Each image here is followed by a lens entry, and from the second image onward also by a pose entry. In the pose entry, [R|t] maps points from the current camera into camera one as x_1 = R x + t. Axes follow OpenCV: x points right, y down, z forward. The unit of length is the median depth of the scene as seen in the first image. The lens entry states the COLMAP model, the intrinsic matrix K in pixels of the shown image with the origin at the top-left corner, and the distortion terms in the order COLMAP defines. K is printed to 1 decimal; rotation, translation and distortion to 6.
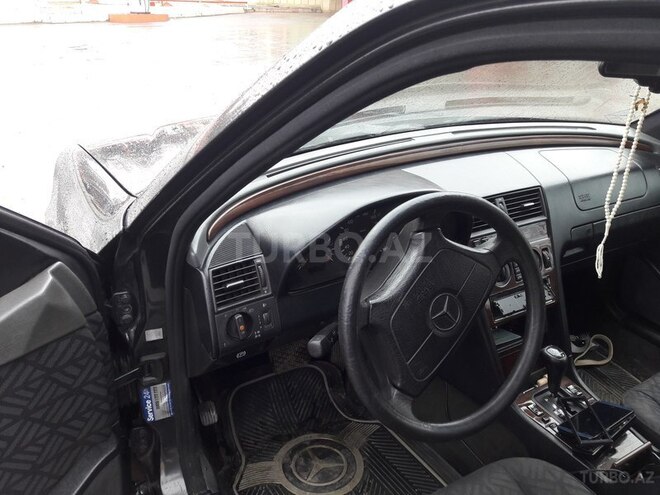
lens RADIAL K [[546.1, 0, 335.0], [0, 546.1, 249.5], [0, 0, 1]] dist [0.004338, -0.003747]
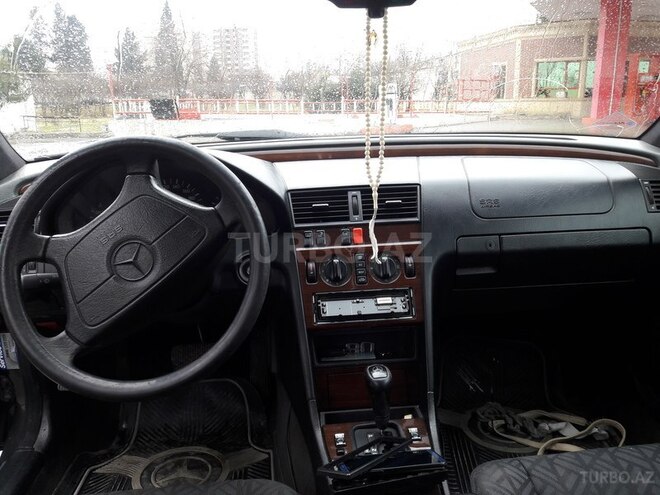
lens RADIAL K [[546.1, 0, 335.0], [0, 546.1, 249.5], [0, 0, 1]] dist [0.004338, -0.003747]
pose [[0.893802, 0.050864, -0.445569, 0.604673], [-0.135572, 0.977706, -0.160344, 0.129770], [0.427480, 0.203723, 0.880771, 0.199786]]
